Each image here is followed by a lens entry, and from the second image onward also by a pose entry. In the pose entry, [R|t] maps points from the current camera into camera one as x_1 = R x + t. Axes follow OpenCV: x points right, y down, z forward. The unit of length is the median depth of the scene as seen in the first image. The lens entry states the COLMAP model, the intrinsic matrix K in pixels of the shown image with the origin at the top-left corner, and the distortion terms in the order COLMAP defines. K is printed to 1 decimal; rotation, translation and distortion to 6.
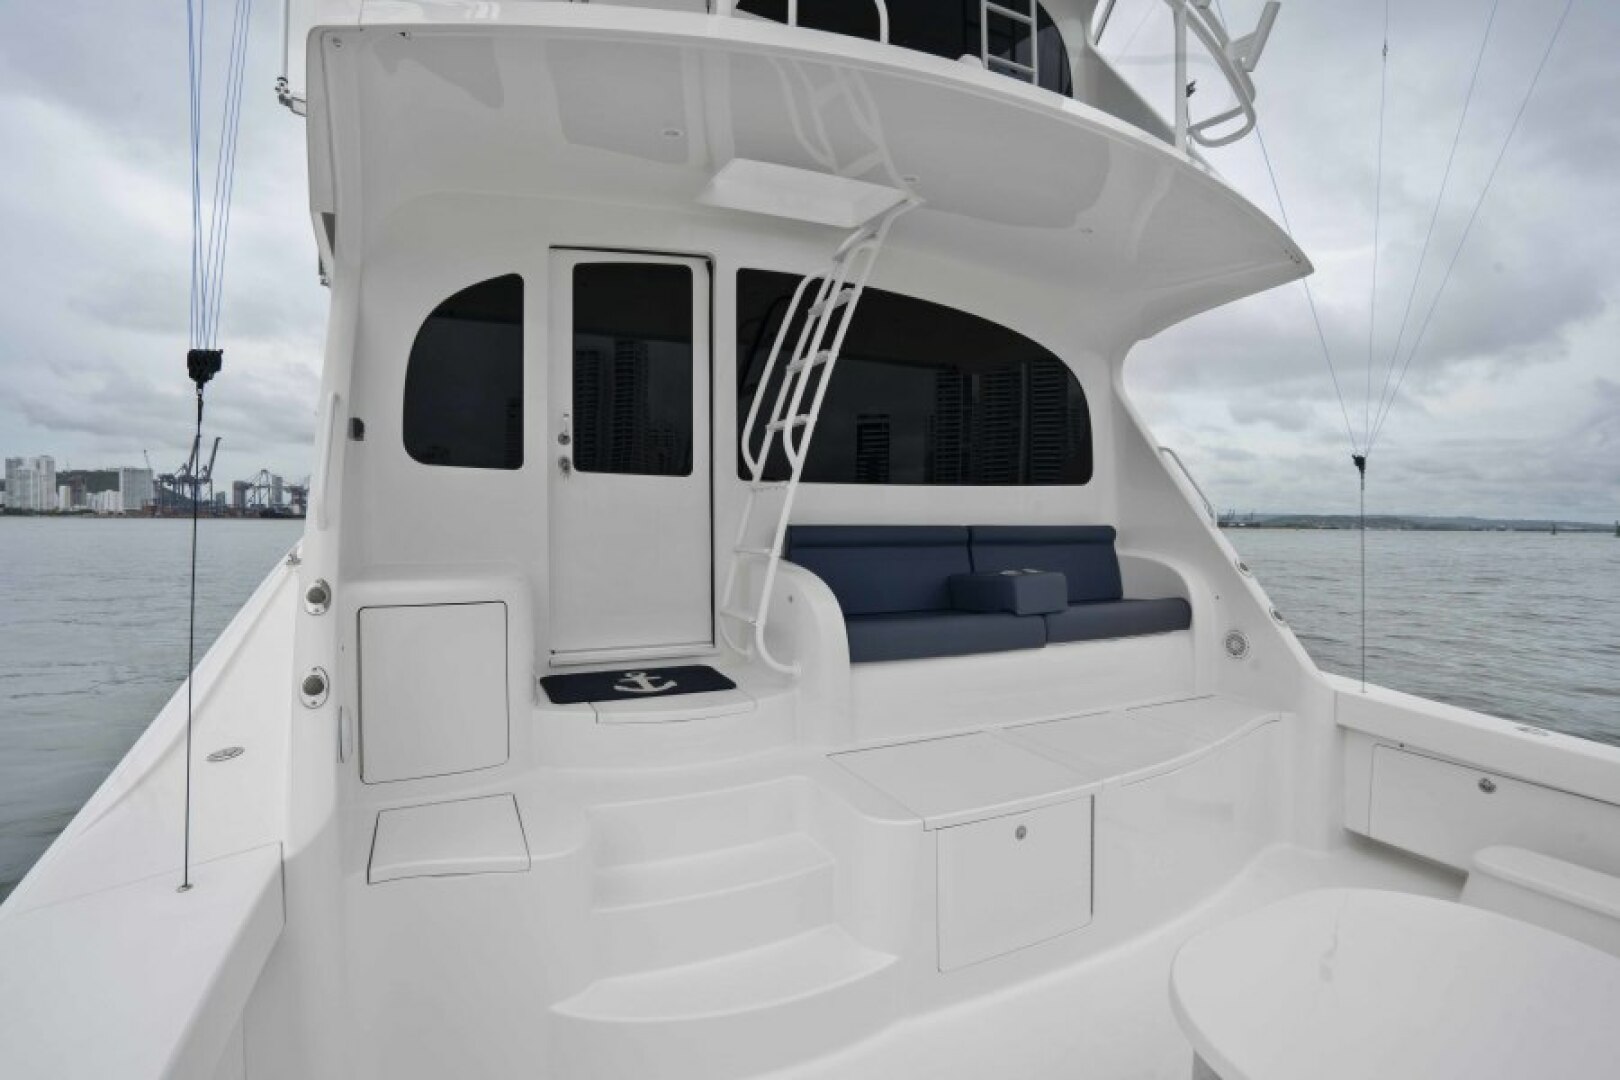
lens RADIAL K [[754.5, 0, 800.1], [0, 754.5, 521.9], [0, 0, 1]] dist [-0.037865, 0.008432]
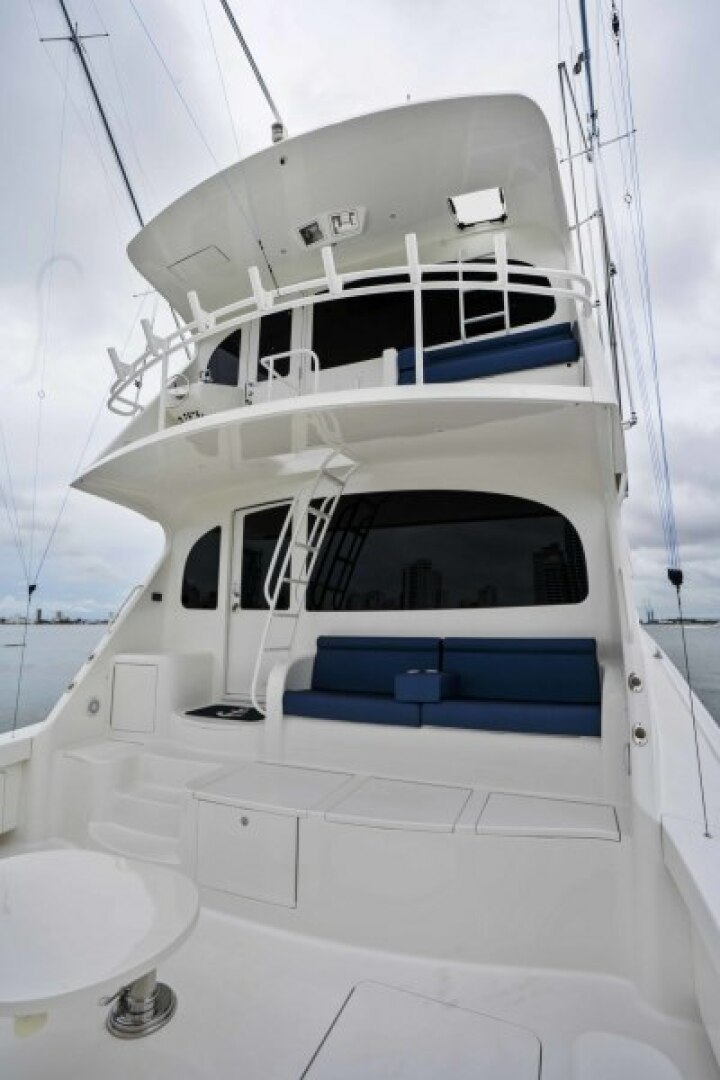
lens RADIAL K [[503.0, 0, 356.4], [0, 503.0, 547.1], [0, 0, 1]] dist [-0.037865, 0.008432]
pose [[0.662595, -0.117291, -0.739737, 0.965280], [-0.001907, 0.987394, -0.158268, -0.015690], [0.748975, 0.106278, 0.654019, 0.269789]]
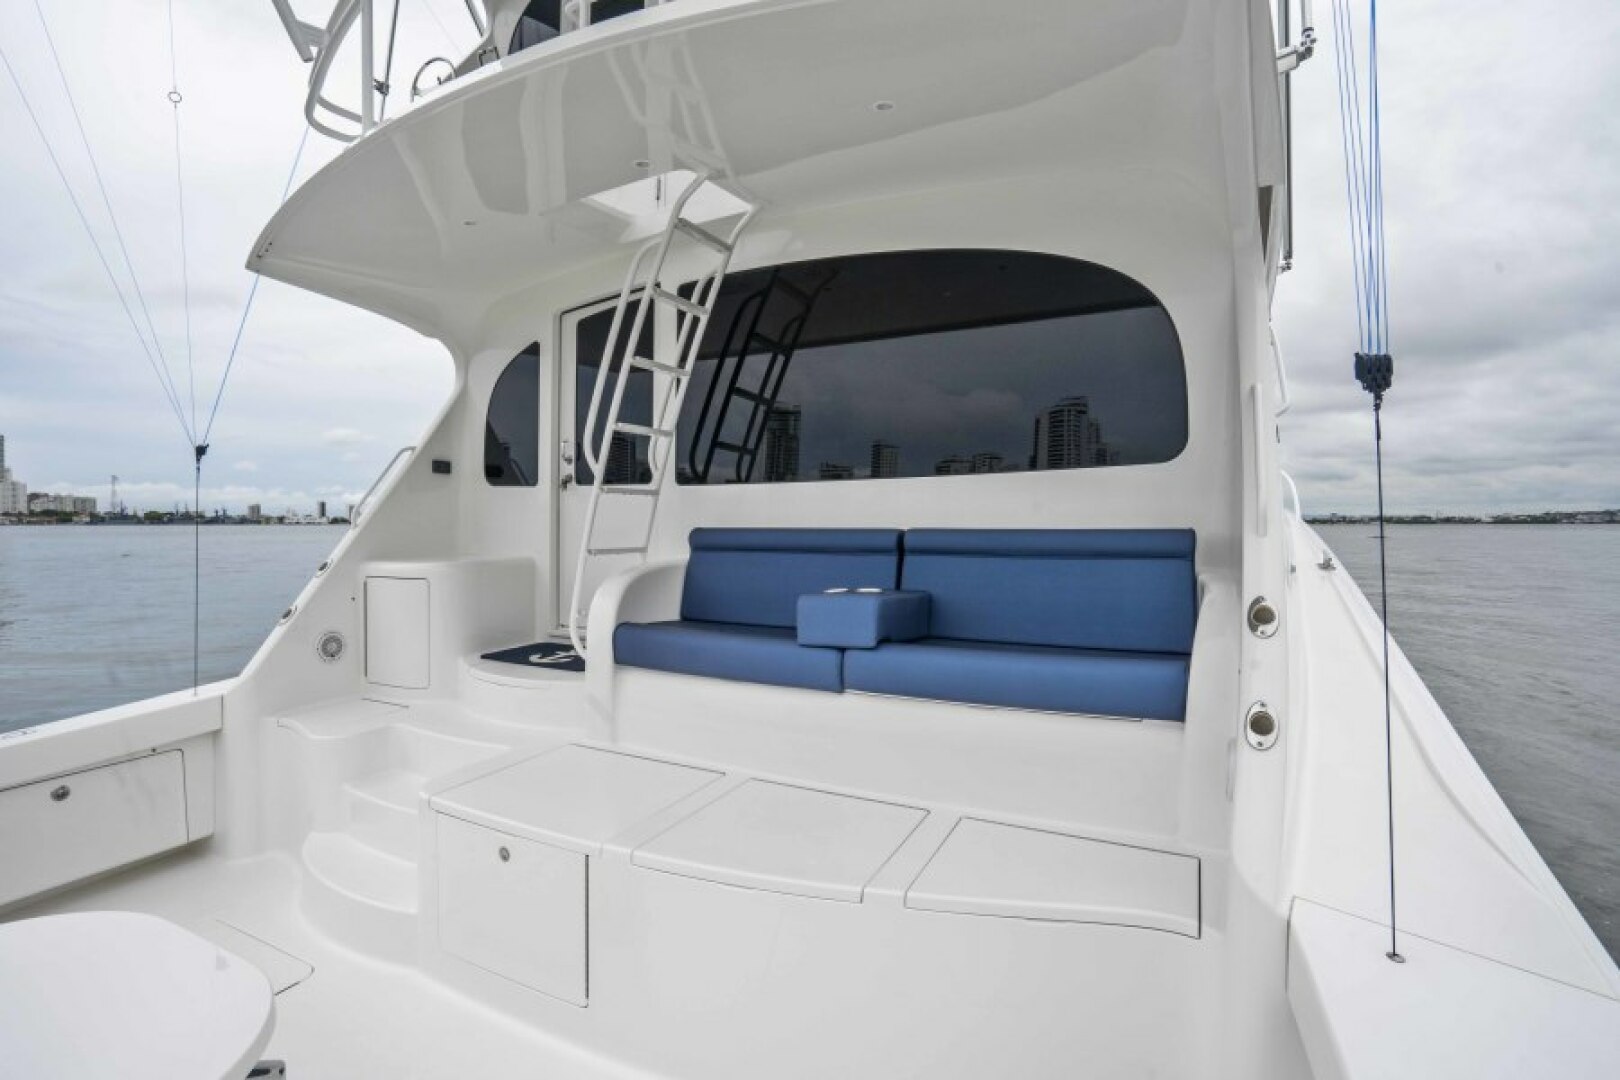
lens RADIAL K [[754.5, 0, 797.5], [0, 754.5, 526.8], [0, 0, 1]] dist [-0.037865, 0.008432]
pose [[0.595562, -0.000455, -0.803310, 0.893652], [0.002413, 0.999996, 0.001223, 0.001437], [0.803306, -0.002667, 0.595560, 0.518195]]
